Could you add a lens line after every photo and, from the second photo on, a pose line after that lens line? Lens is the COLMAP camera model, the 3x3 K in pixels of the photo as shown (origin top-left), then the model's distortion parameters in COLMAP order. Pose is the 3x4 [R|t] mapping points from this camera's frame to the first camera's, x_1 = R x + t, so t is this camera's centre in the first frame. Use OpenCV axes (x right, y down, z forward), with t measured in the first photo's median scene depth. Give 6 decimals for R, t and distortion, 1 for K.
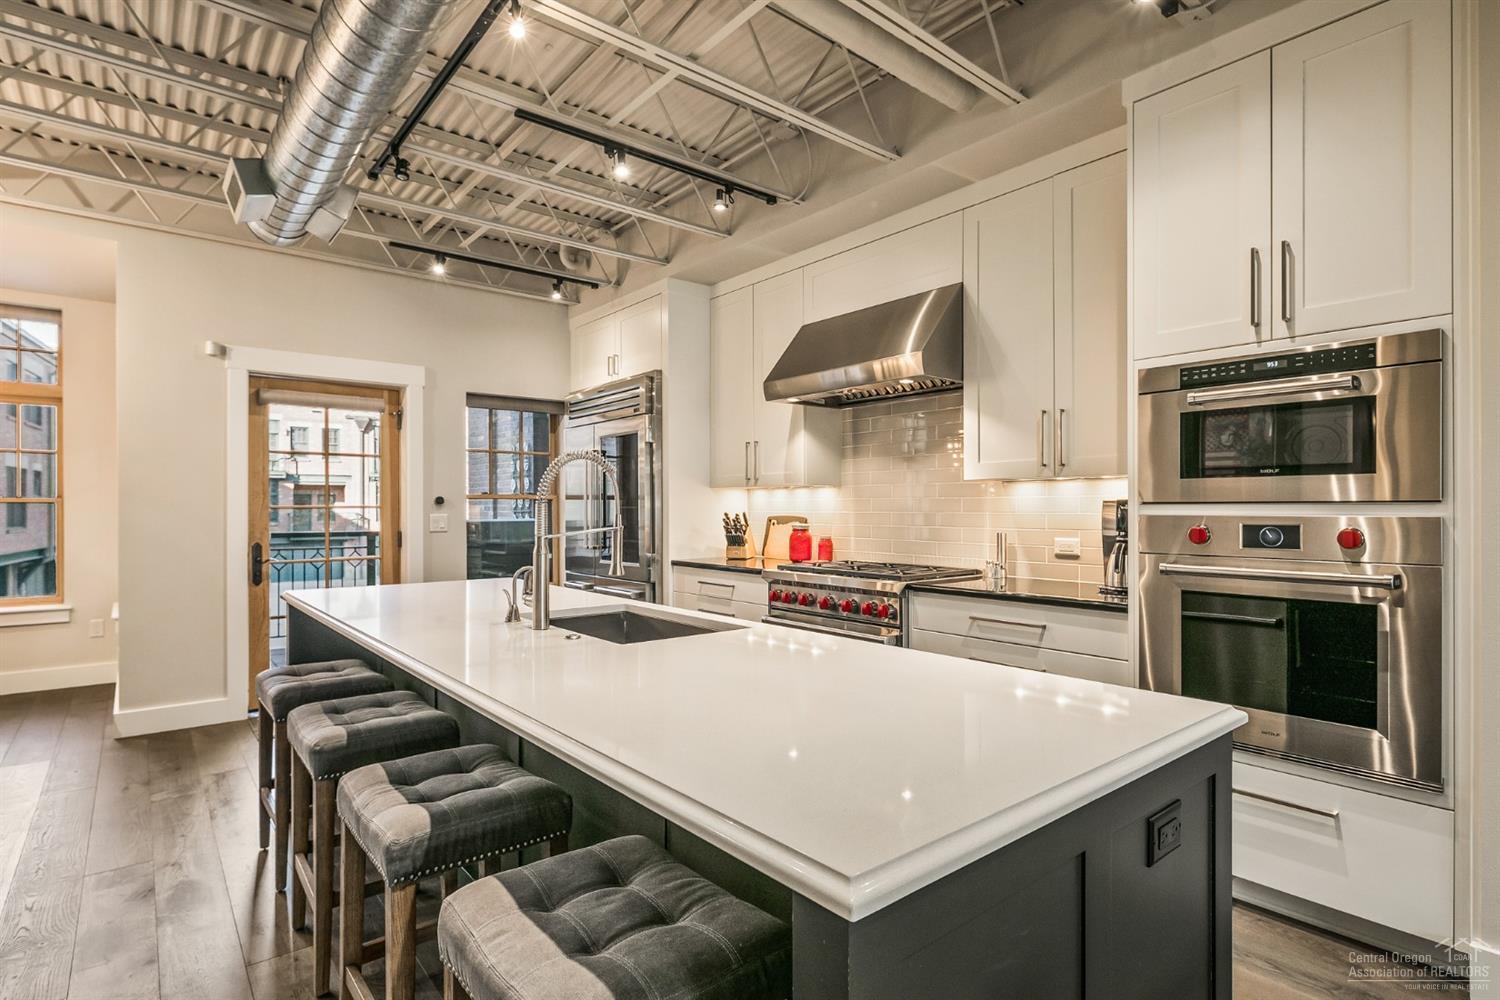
lens RADIAL K [[746.7, 0, 742.8], [0, 746.7, 507.3], [0, 0, 1]] dist [0.000694, -0.000362]
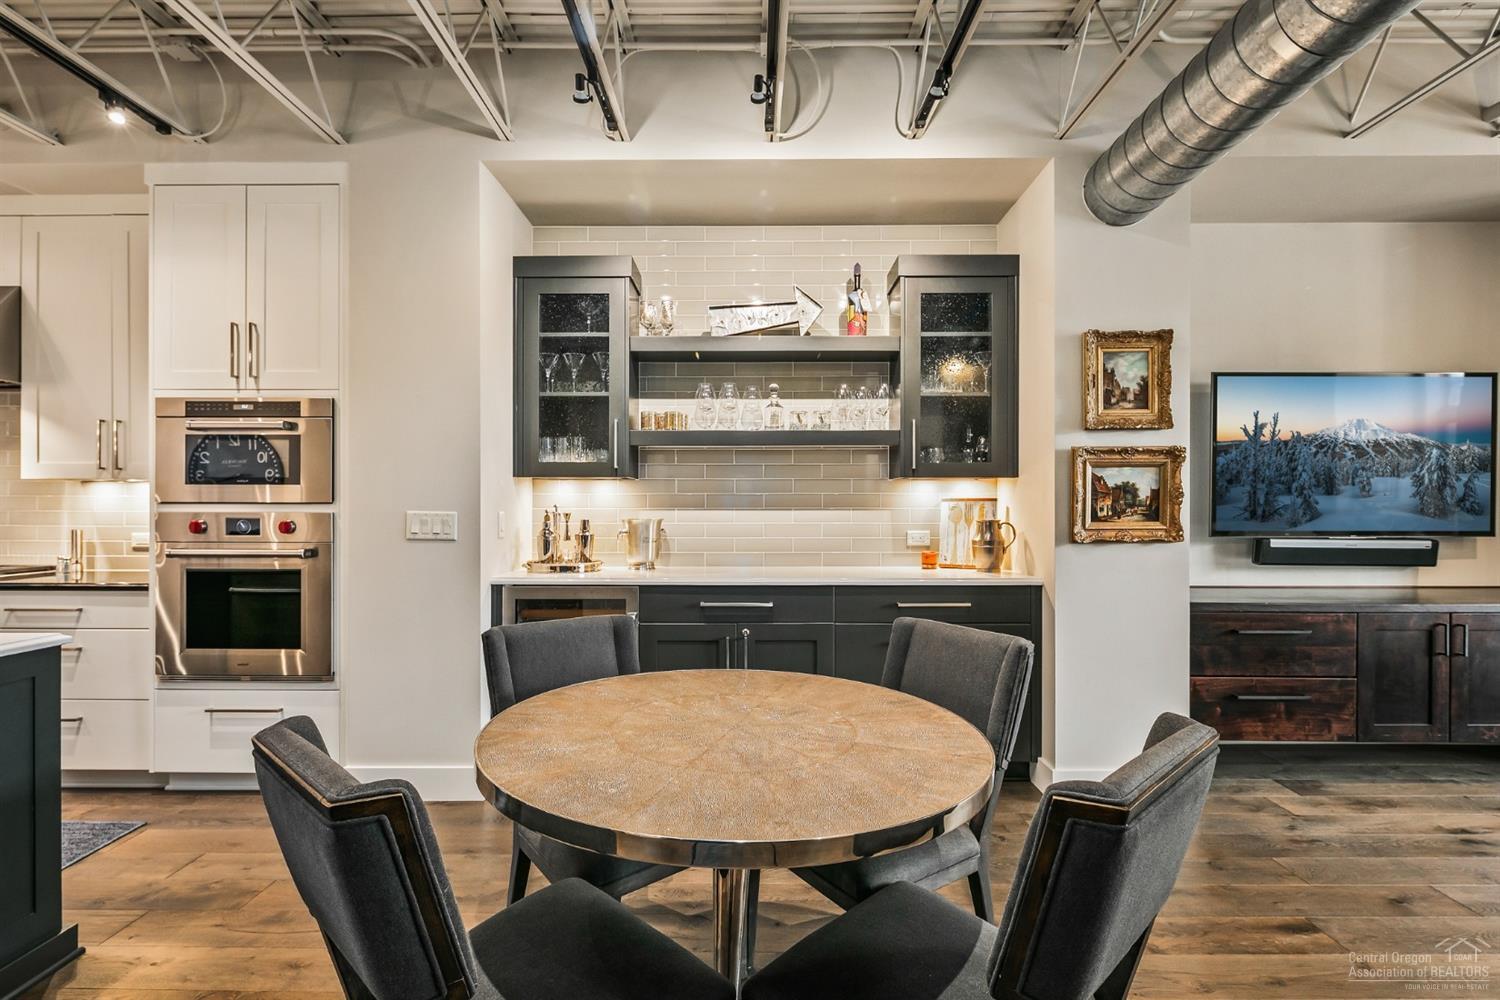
lens RADIAL K [[746.7, 0, 742.8], [0, 746.7, 507.3], [0, 0, 1]] dist [0.000694, -0.000362]
pose [[0.640760, 0.001304, 0.767740, 0.133807], [-0.002768, 0.999996, 0.000612, -0.000942], [-0.767737, -0.002517, 0.640761, -0.397368]]
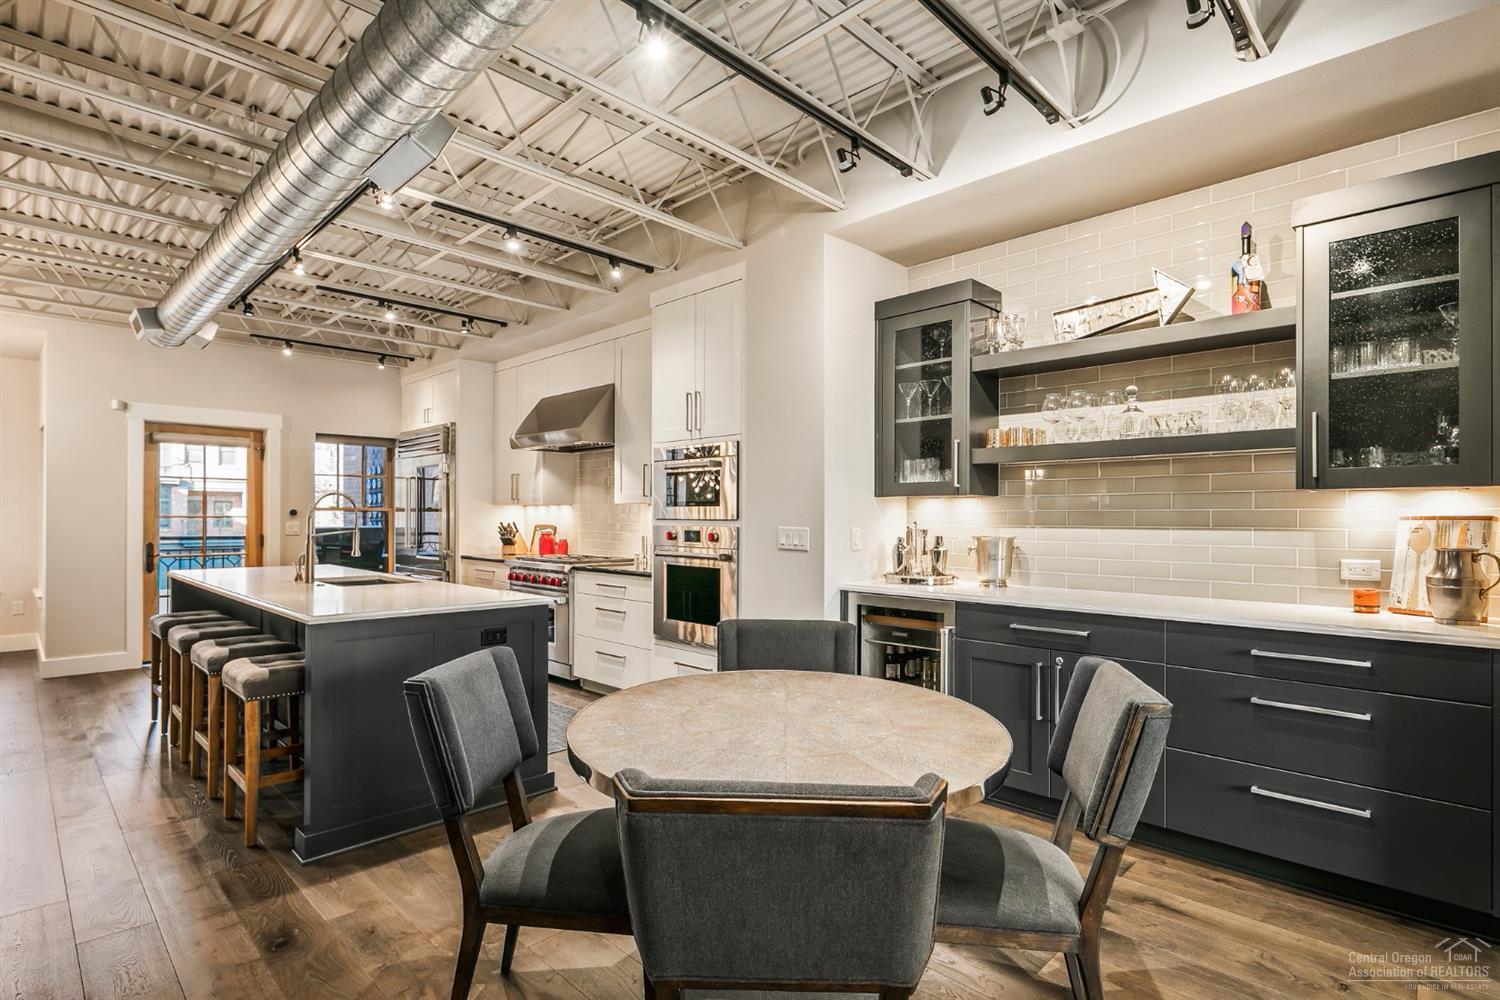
lens RADIAL K [[738.5, 0, 746.7], [0, 738.5, 515.6], [0, 0, 1]] dist [0.001122, -0.001043]
pose [[0.994447, 0.005625, 0.105088, 0.389924], [-0.005599, 0.999984, -0.000542, -0.009967], [-0.105089, -0.000050, 0.994463, -0.610158]]
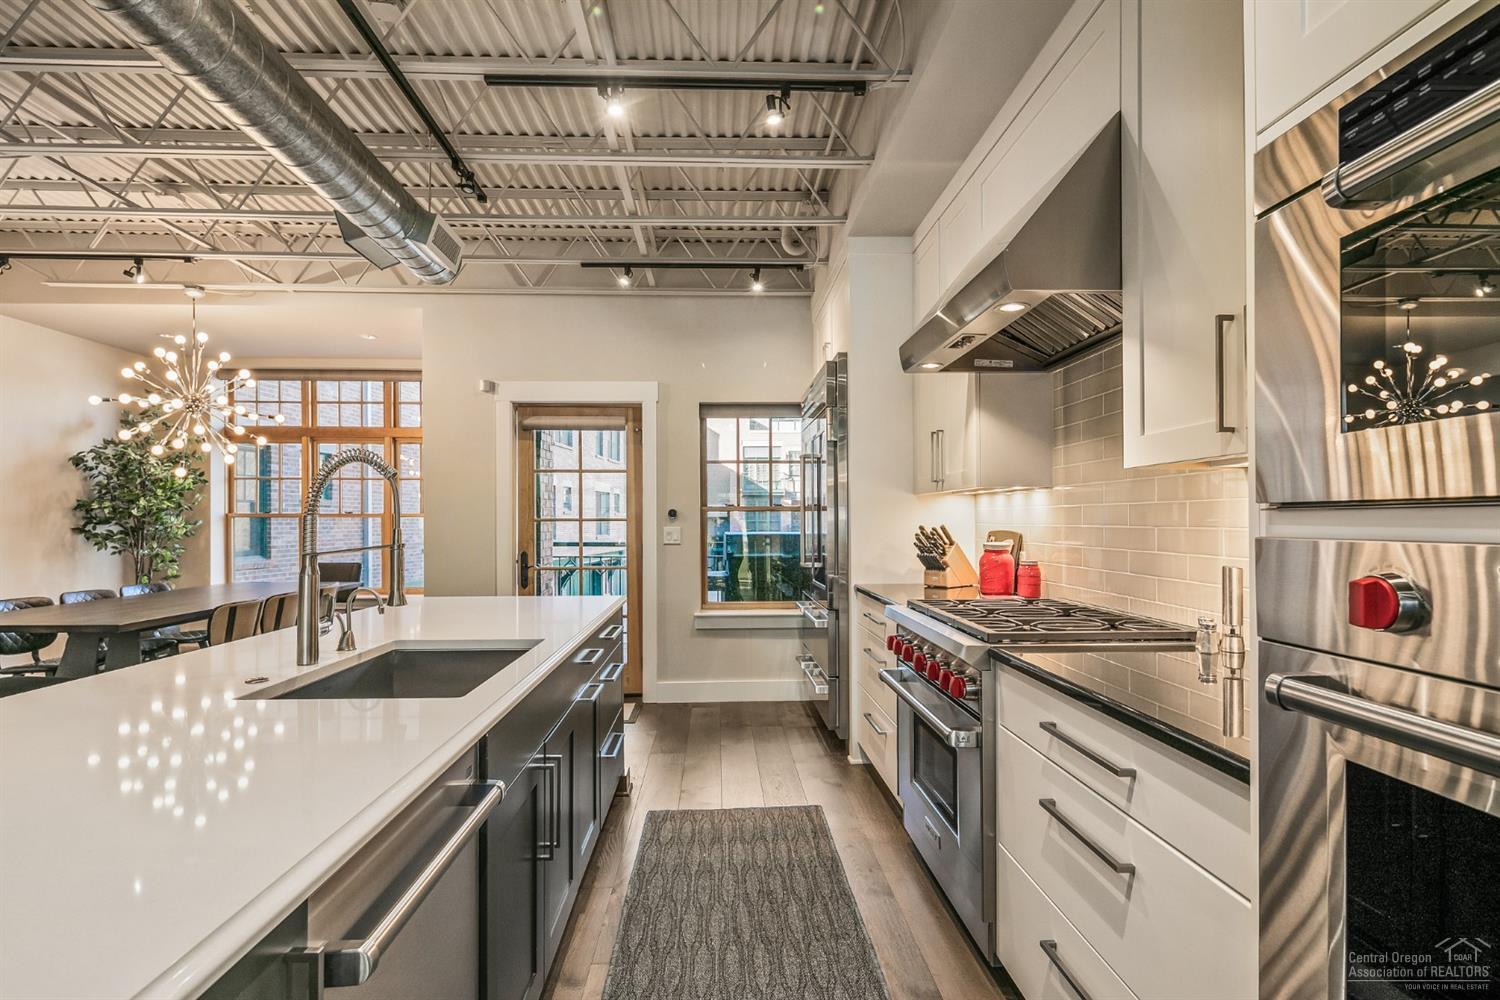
lens RADIAL K [[738.5, 0, 746.7], [0, 738.5, 515.6], [0, 0, 1]] dist [0.001122, -0.001043]
pose [[0.800668, -0.006045, -0.599078, 0.375227], [0.002674, 0.999975, -0.006516, 0.000998], [0.599103, 0.003615, 0.800664, 0.373805]]
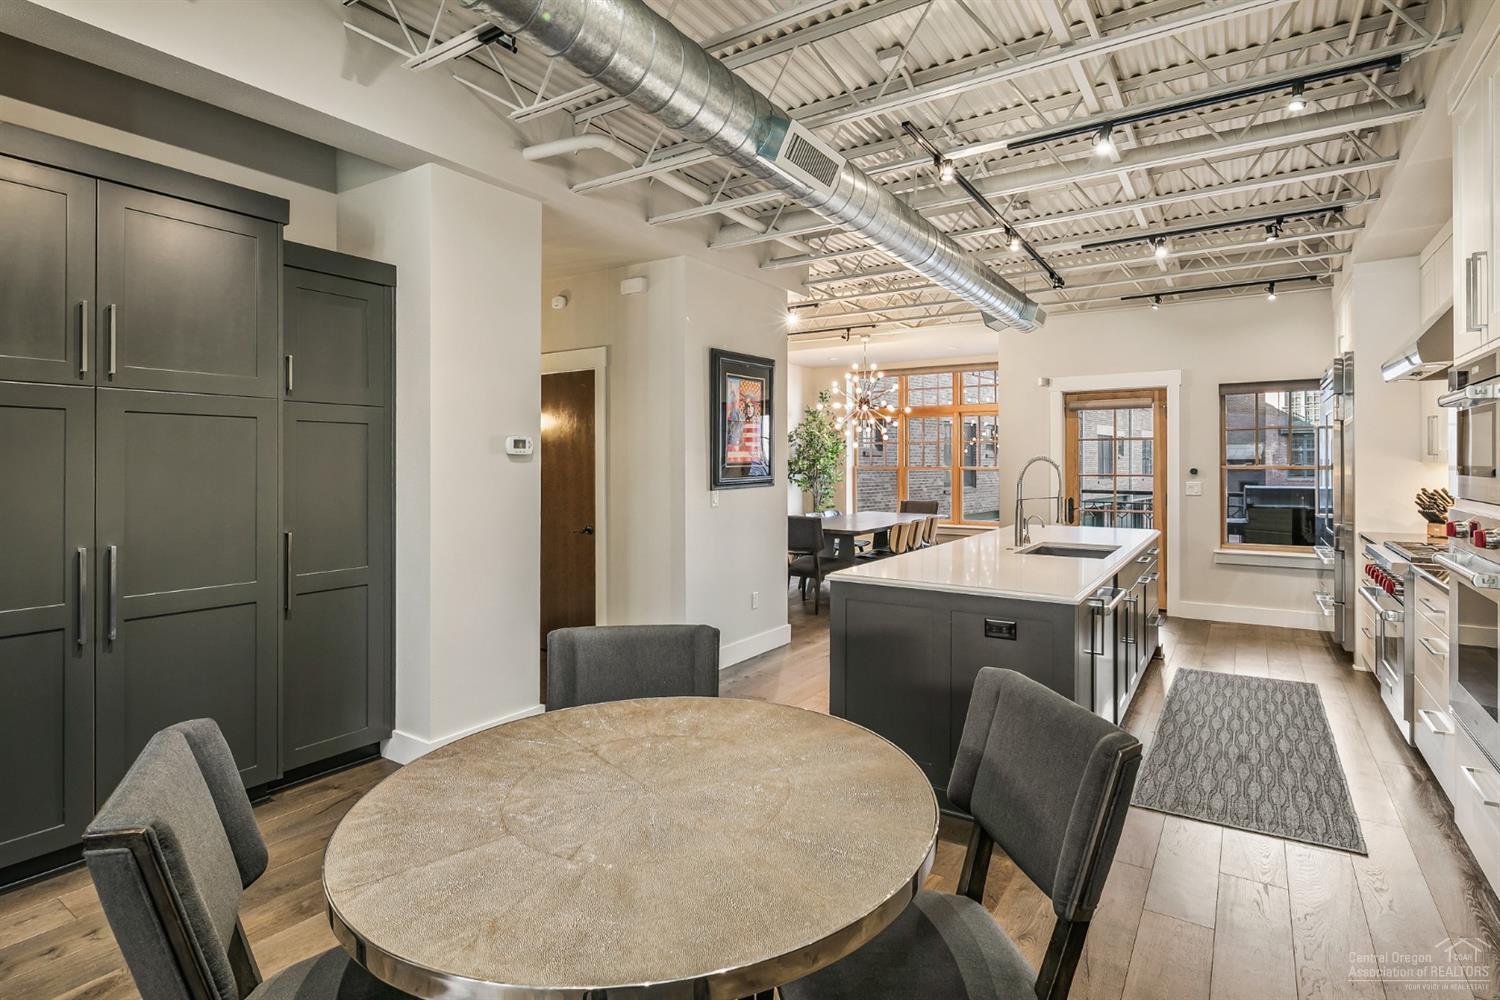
lens RADIAL K [[755.7, 0, 746.2], [0, 755.7, 464.8], [0, 0, 1]] dist [0.004772, -0.000307]
pose [[0.297076, 0.002731, -0.954850, 0.859049], [0.002608, 0.999990, 0.003672, -0.038525], [0.954850, -0.003581, 0.297066, -0.176786]]
